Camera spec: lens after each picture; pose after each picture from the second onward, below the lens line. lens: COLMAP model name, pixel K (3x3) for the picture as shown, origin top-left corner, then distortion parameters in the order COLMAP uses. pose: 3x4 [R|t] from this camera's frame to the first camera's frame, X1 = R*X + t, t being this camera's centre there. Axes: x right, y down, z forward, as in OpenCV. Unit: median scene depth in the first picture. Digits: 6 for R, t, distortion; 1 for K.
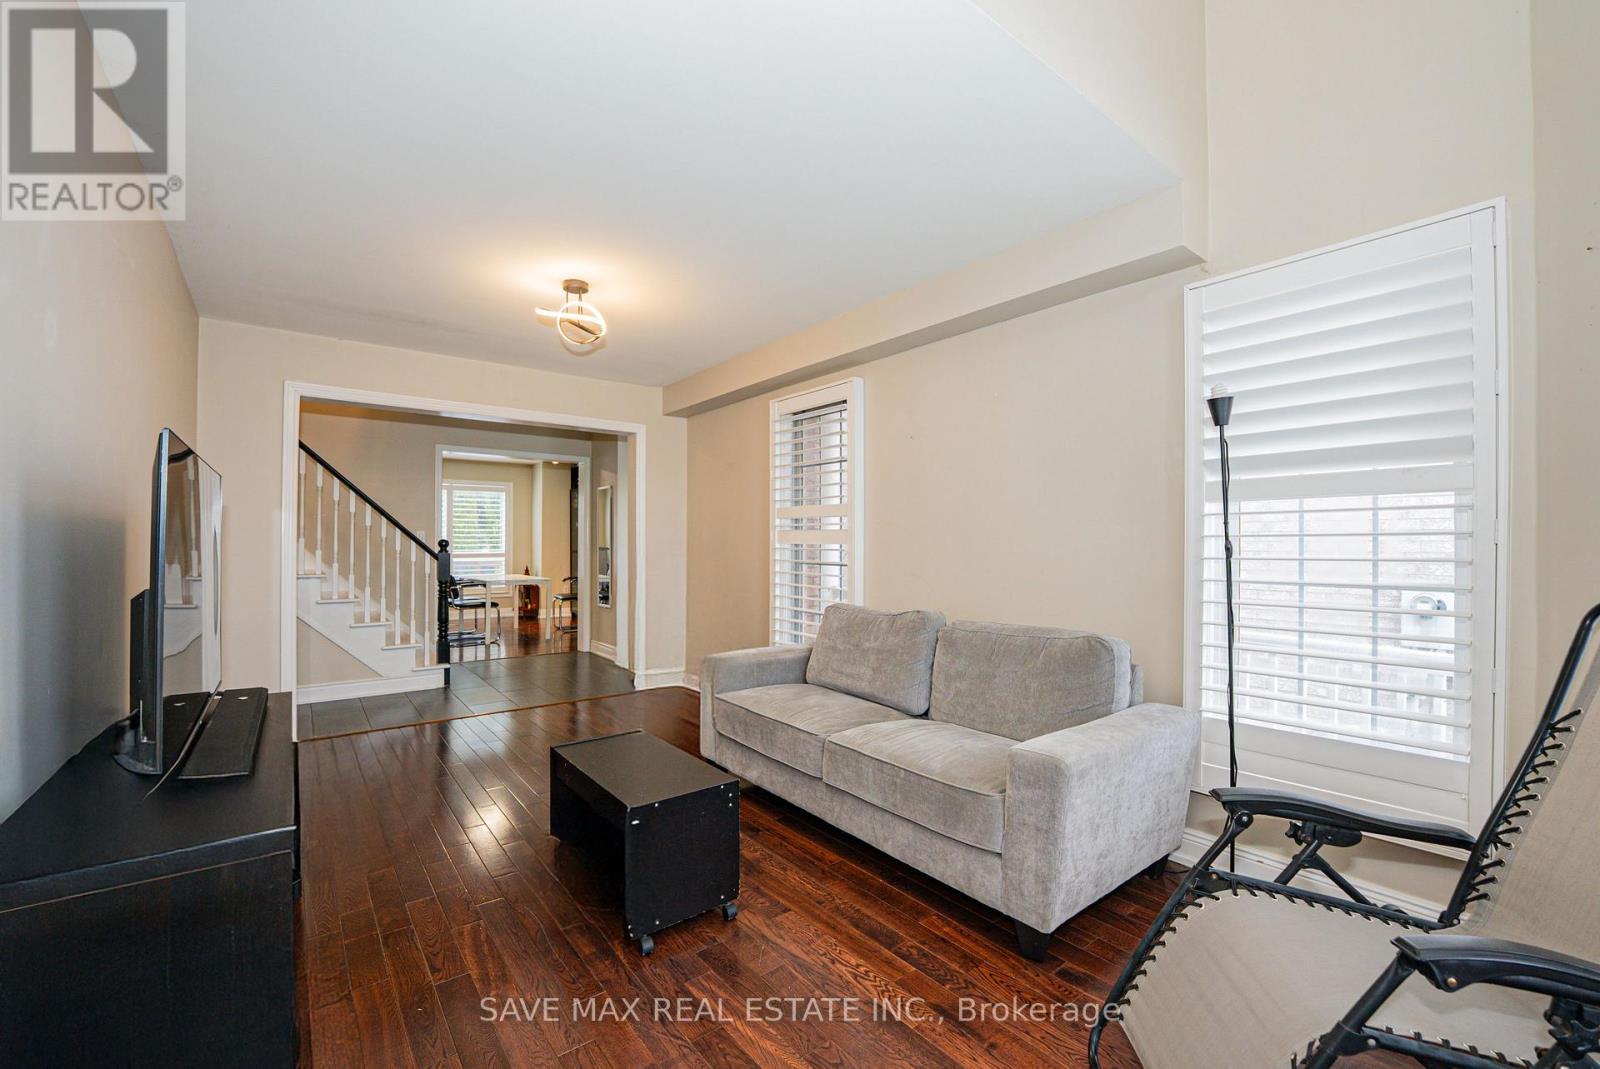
lens RADIAL K [[670.2, 0, 799.1], [0, 670.2, 537.1], [0, 0, 1]] dist [-0.000452, -0.000055]
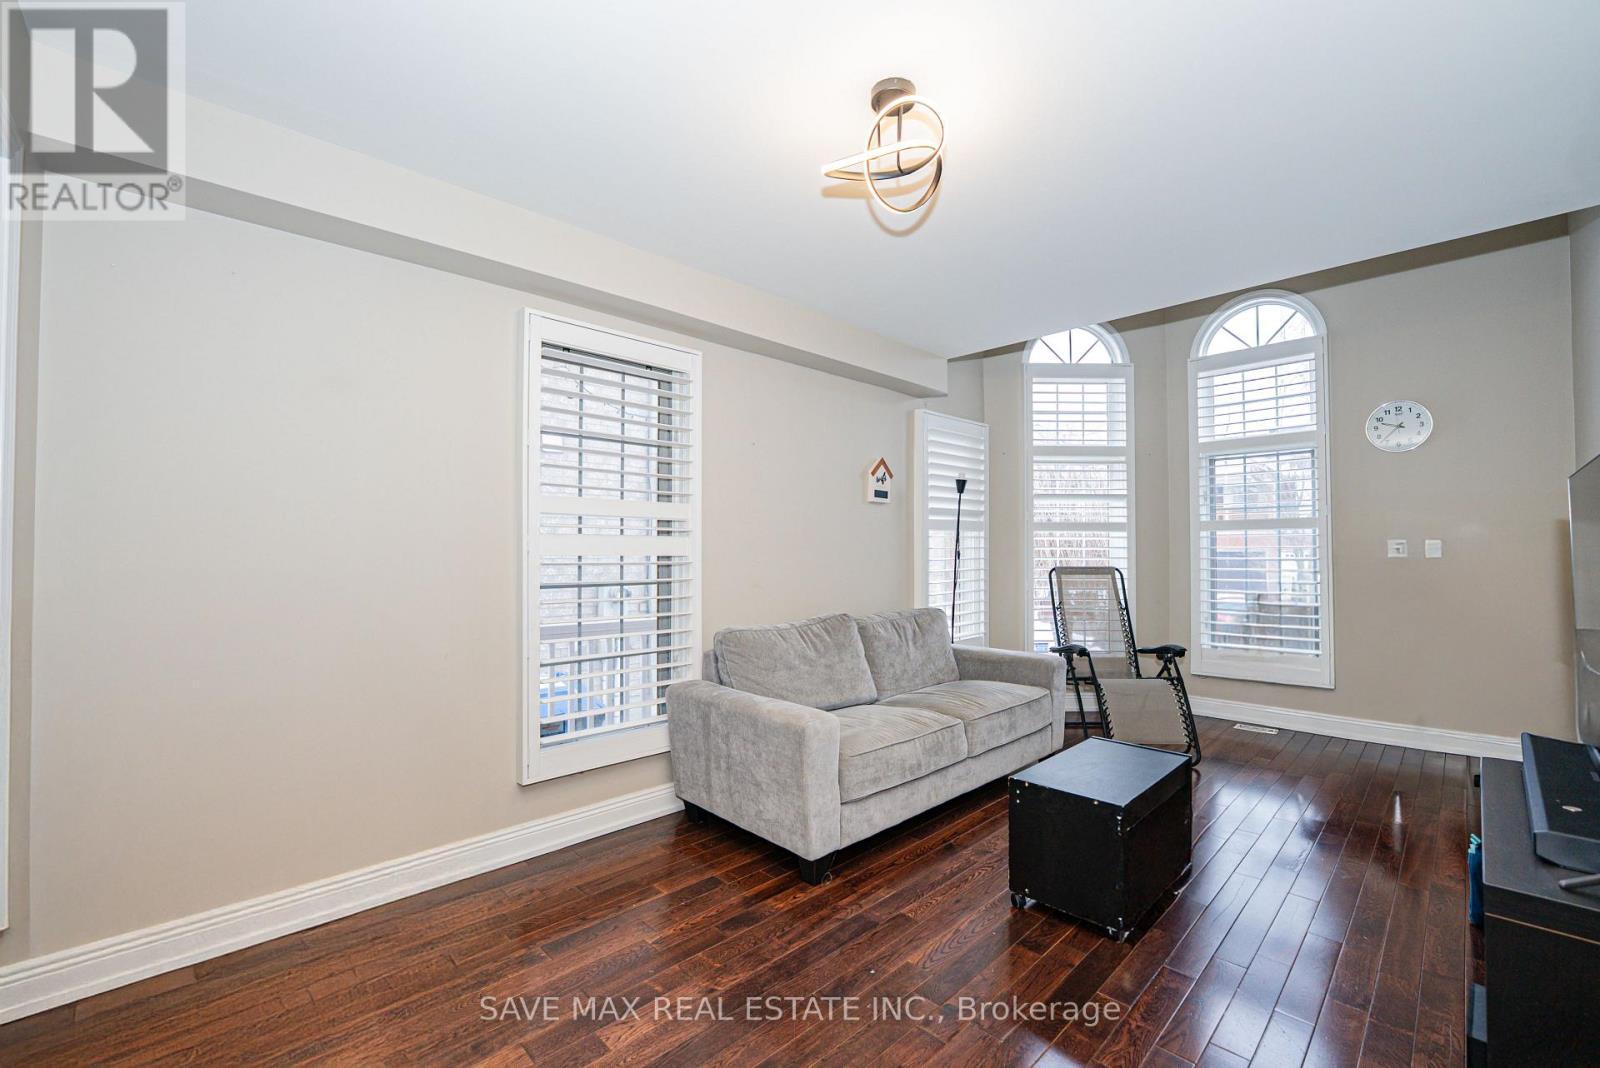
lens RADIAL K [[670.2, 0, 808.7], [0, 670.2, 537.5], [0, 0, 1]] dist [-0.000452, -0.000055]
pose [[-0.127112, 0.019484, 0.991697, -0.345322], [-0.003267, 0.999793, -0.020062, 0.002303], [-0.991883, -0.005790, -0.127022, 0.451505]]
